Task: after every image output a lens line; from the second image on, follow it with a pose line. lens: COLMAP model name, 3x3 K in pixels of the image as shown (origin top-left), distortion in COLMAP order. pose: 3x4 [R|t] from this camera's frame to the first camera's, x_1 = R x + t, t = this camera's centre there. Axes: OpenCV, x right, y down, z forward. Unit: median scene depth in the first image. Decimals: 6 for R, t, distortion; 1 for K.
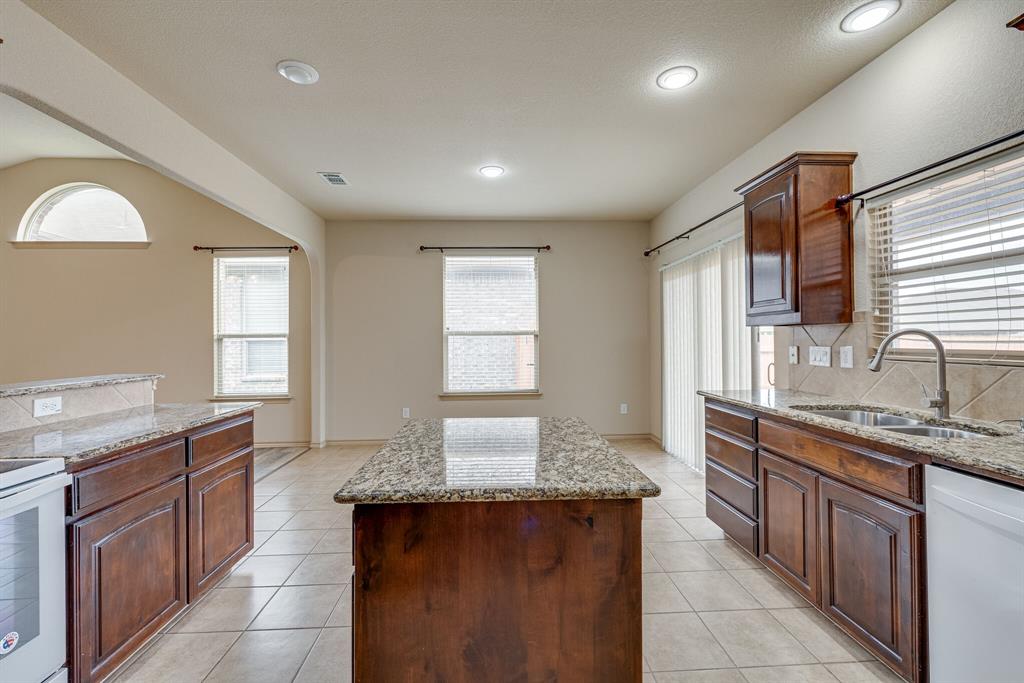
lens RADIAL K [[435.3, 0, 511.7], [0, 435.3, 335.5], [0, 0, 1]] dist [0.000664, -0.000090]
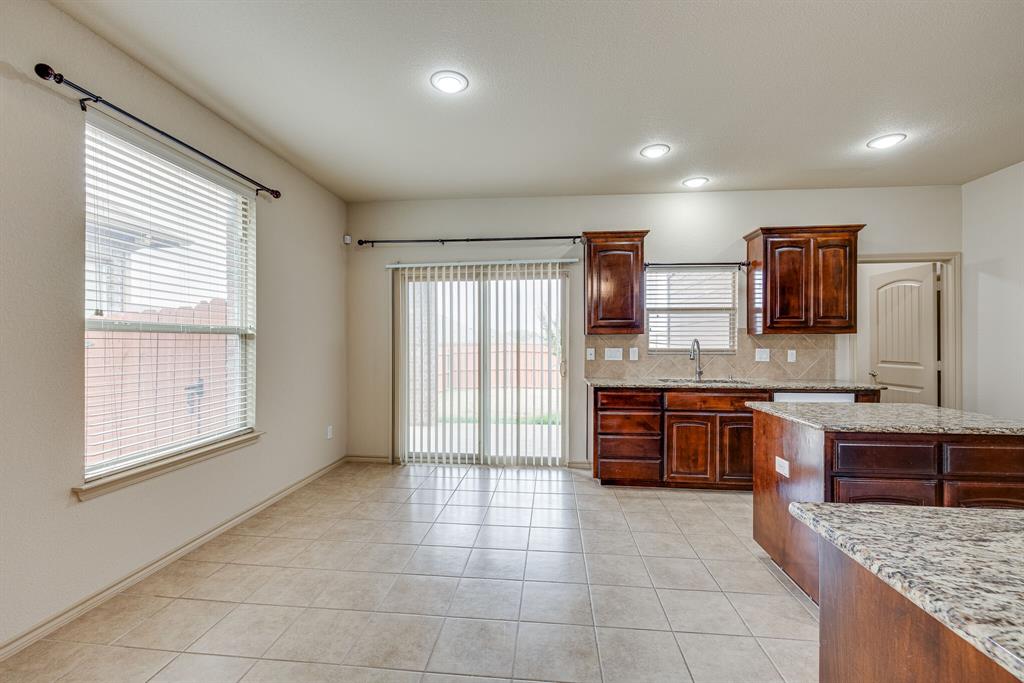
lens RADIAL K [[439.0, 0, 506.6], [0, 439.0, 344.3], [0, 0, 1]] dist [-0.001509, -0.000229]
pose [[0.152724, 0.007368, 0.988241, -0.504356], [-0.008406, 0.999946, -0.006156, 0.012486], [-0.988233, -0.007367, 0.152778, 0.600478]]
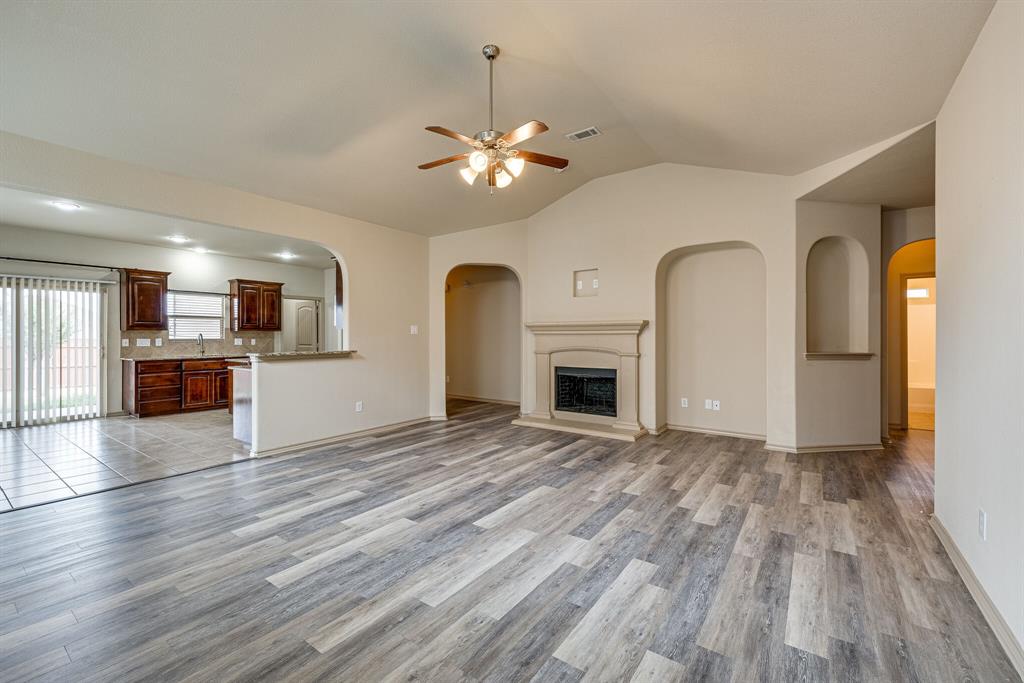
lens RADIAL K [[435.3, 0, 511.7], [0, 435.3, 335.5], [0, 0, 1]] dist [0.000664, -0.000090]
pose [[-0.780172, 0.005673, 0.625539, -1.401961], [-0.000024, 0.999959, -0.009099, 0.015649], [-0.625564, -0.007113, -0.780140, 0.871994]]
